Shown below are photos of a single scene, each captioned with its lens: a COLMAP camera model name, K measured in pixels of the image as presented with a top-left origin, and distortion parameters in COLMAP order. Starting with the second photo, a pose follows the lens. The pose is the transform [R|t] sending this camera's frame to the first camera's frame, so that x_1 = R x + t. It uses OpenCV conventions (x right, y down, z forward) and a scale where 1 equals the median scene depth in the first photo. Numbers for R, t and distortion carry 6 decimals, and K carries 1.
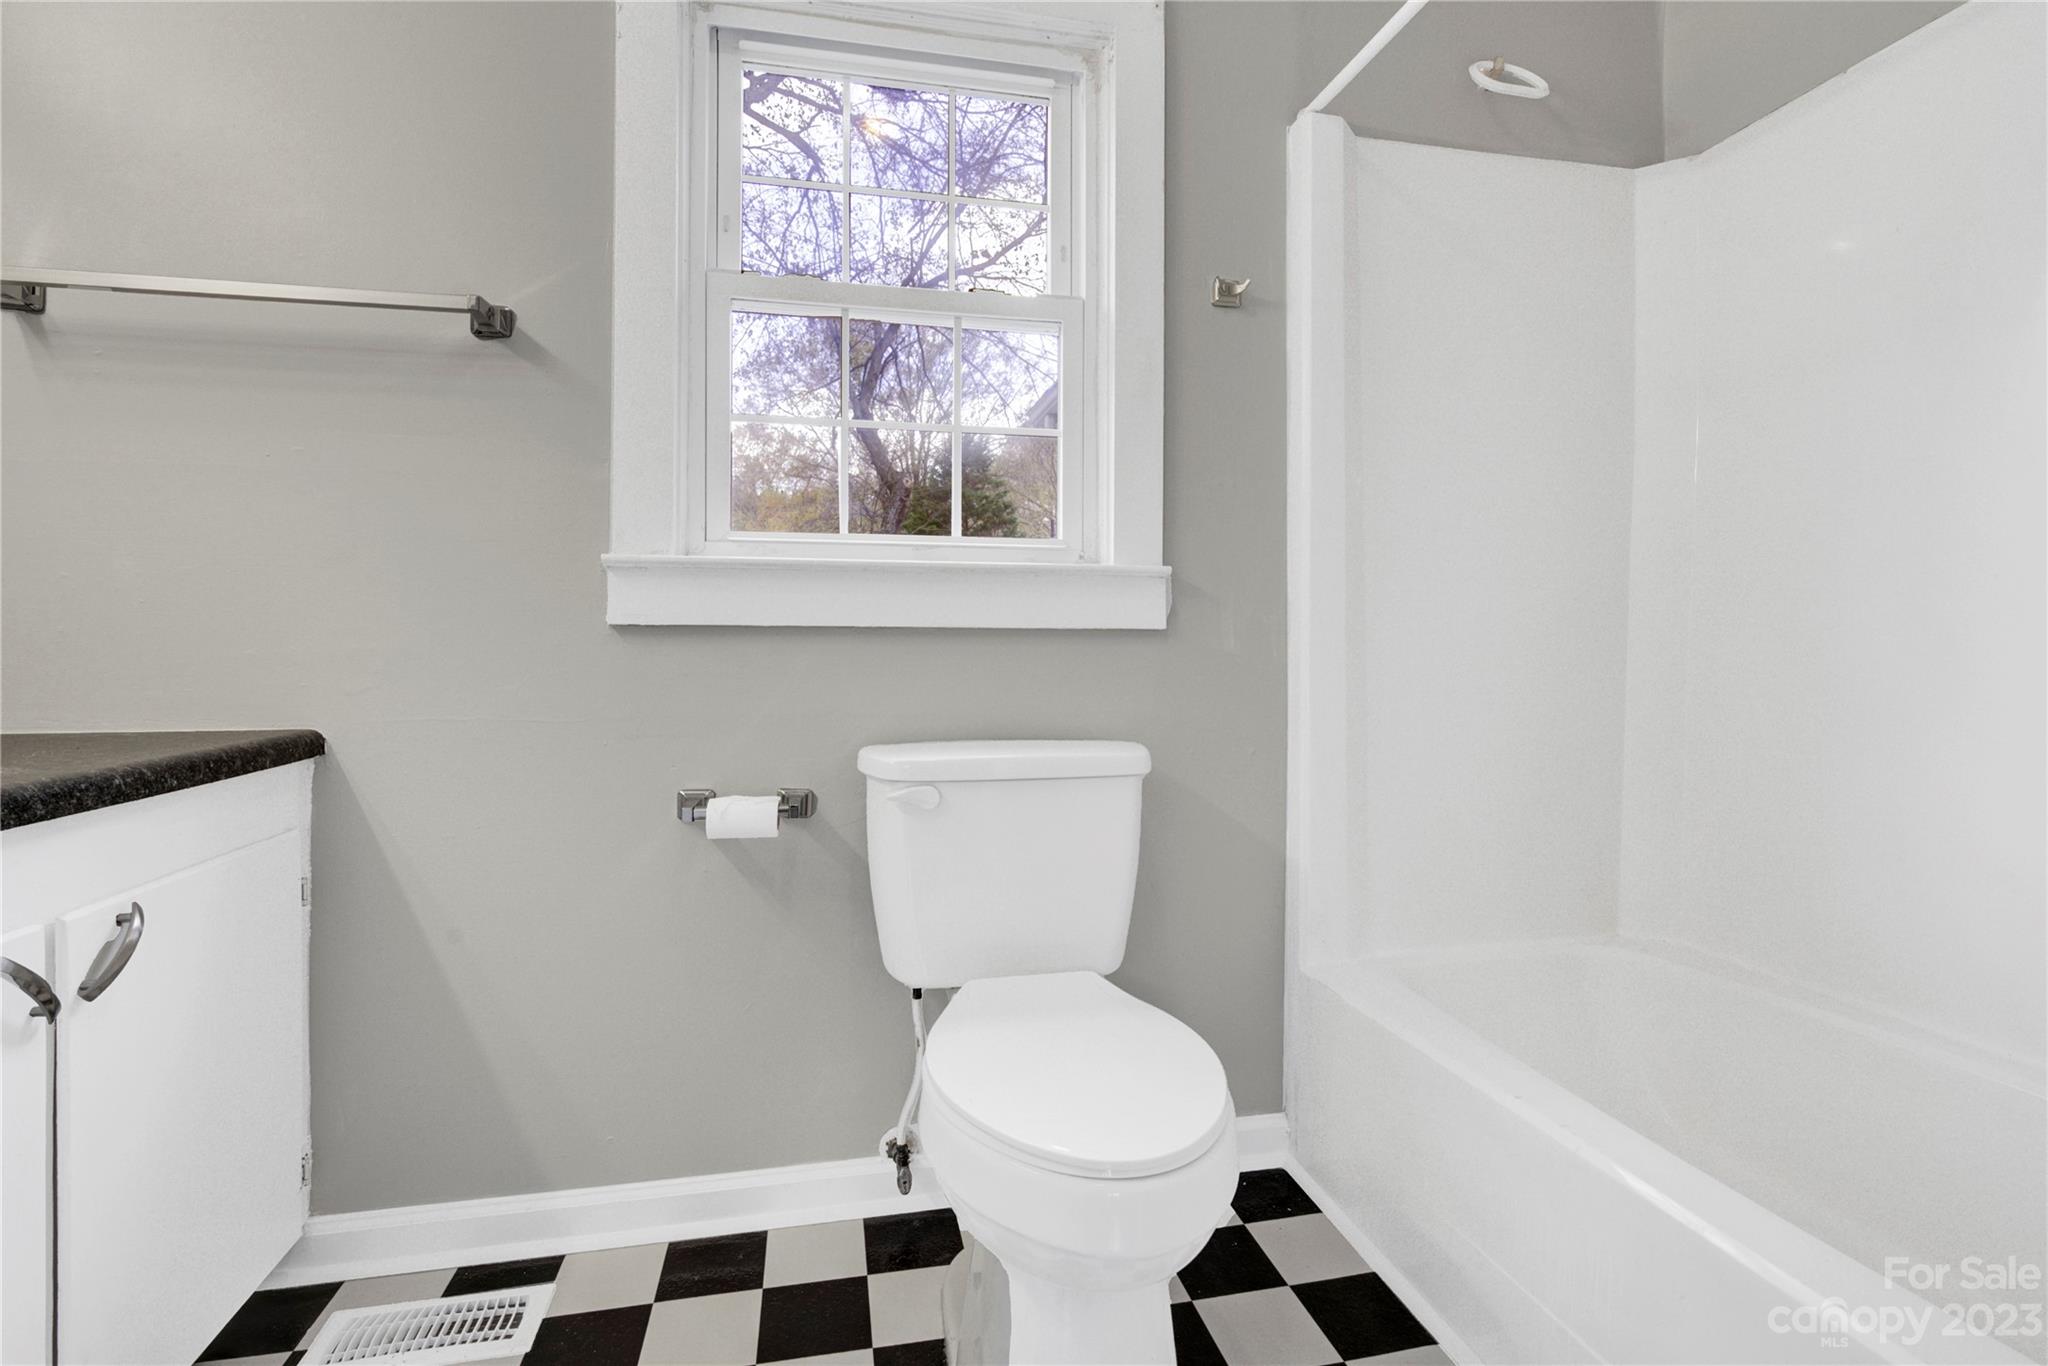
lens RADIAL K [[968.1, 0, 1029.9], [0, 968.1, 649.1], [0, 0, 1]] dist [-0.001335, 0.000781]
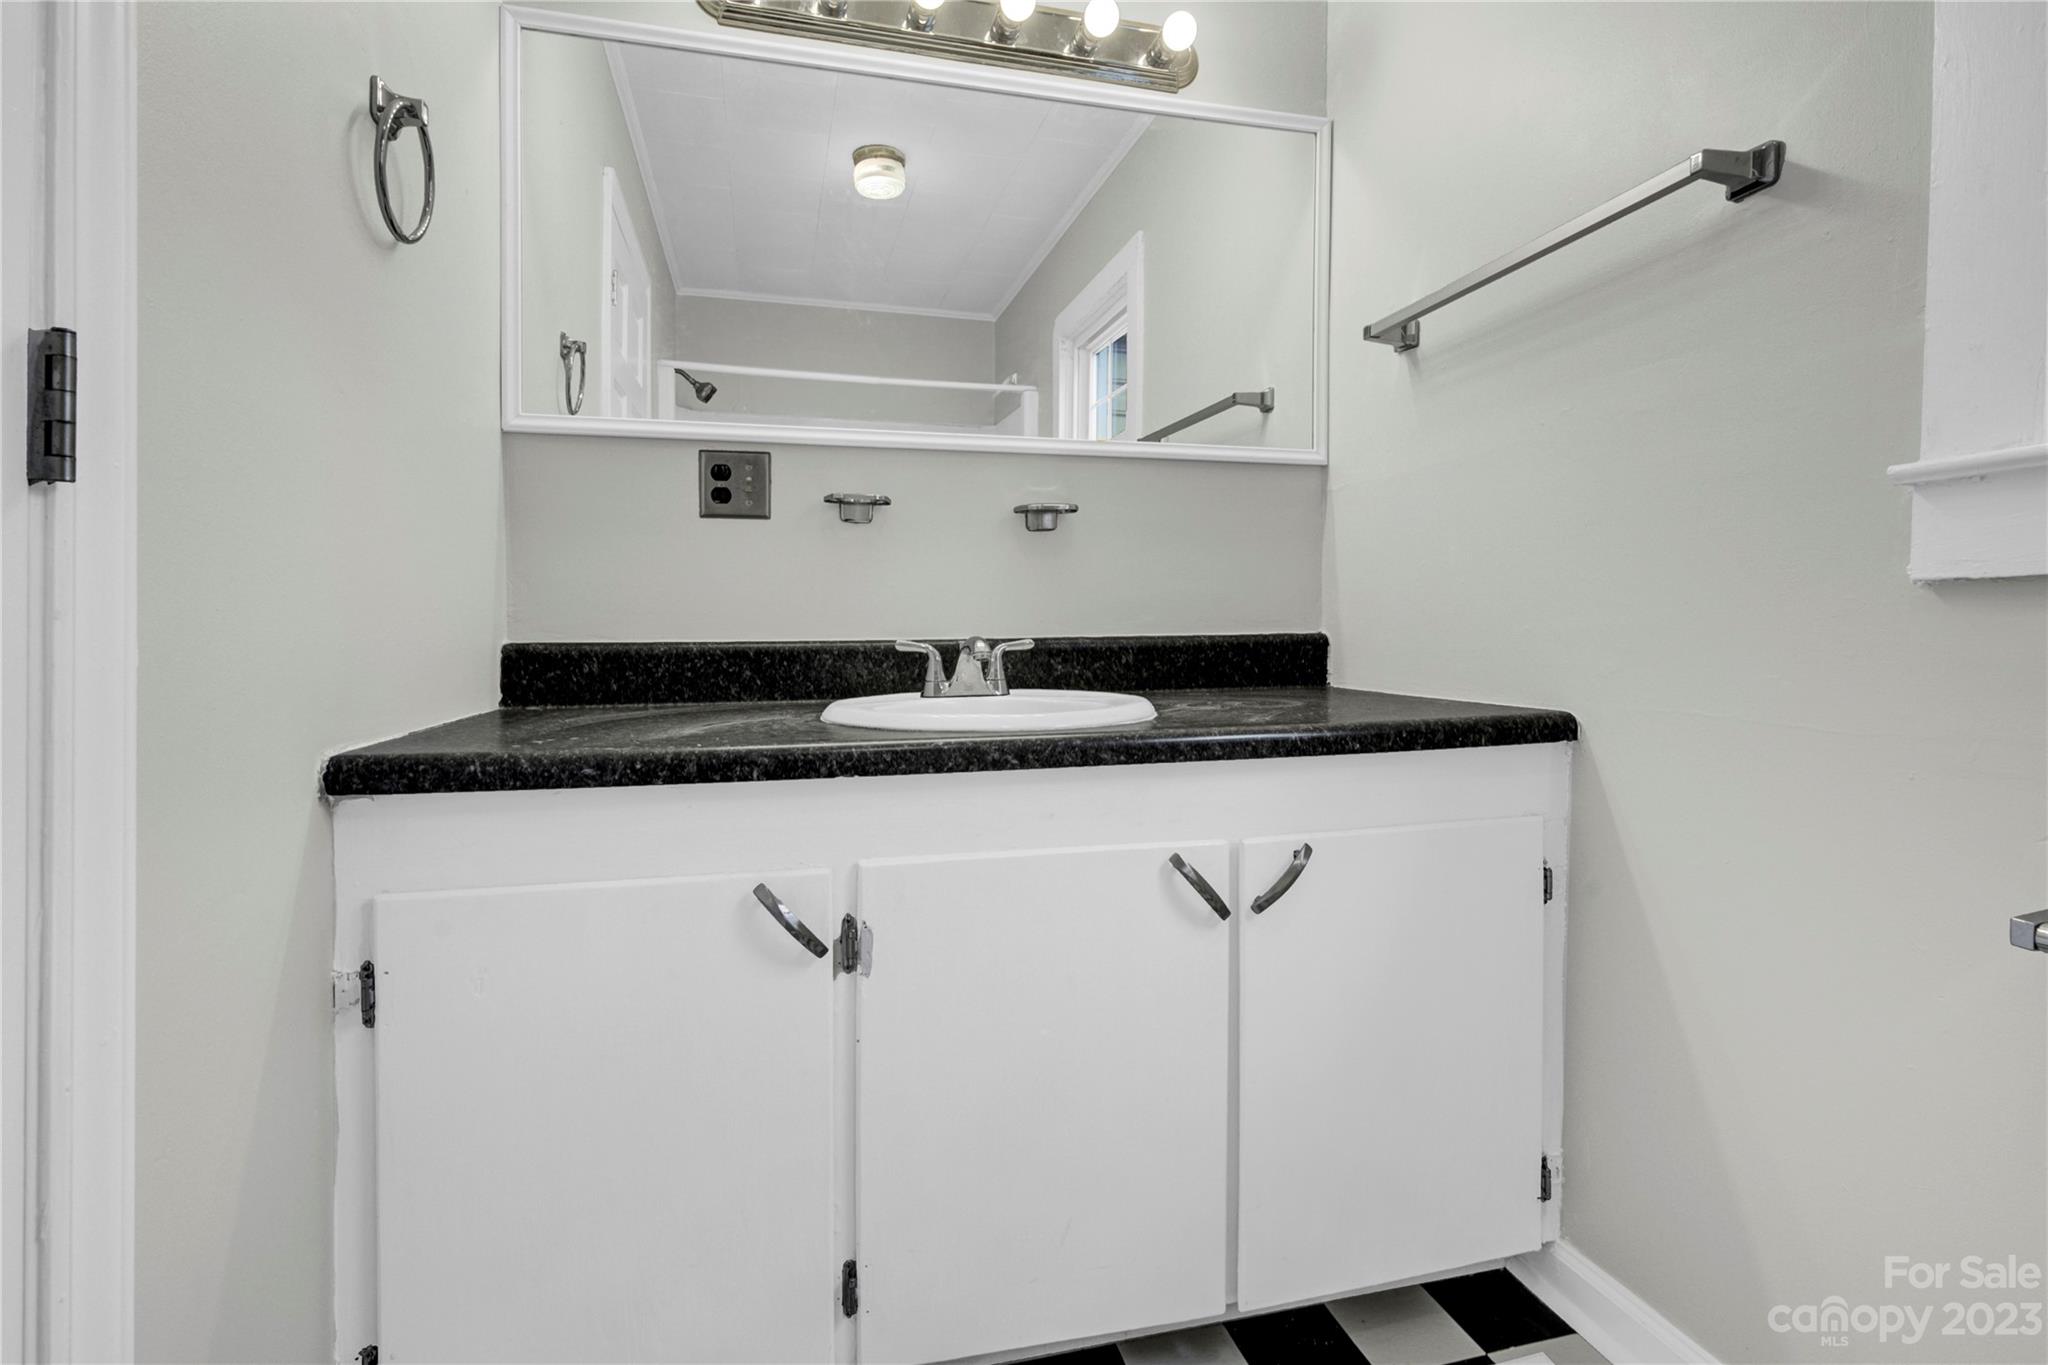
lens RADIAL K [[968.1, 0, 1029.9], [0, 968.1, 648.6], [0, 0, 1]] dist [-0.001335, 0.000781]
pose [[0.040923, 0.018160, -0.998997, 0.153440], [0.006685, 0.999807, 0.018449, 0.002345], [0.999140, -0.007433, 0.040794, 0.428156]]
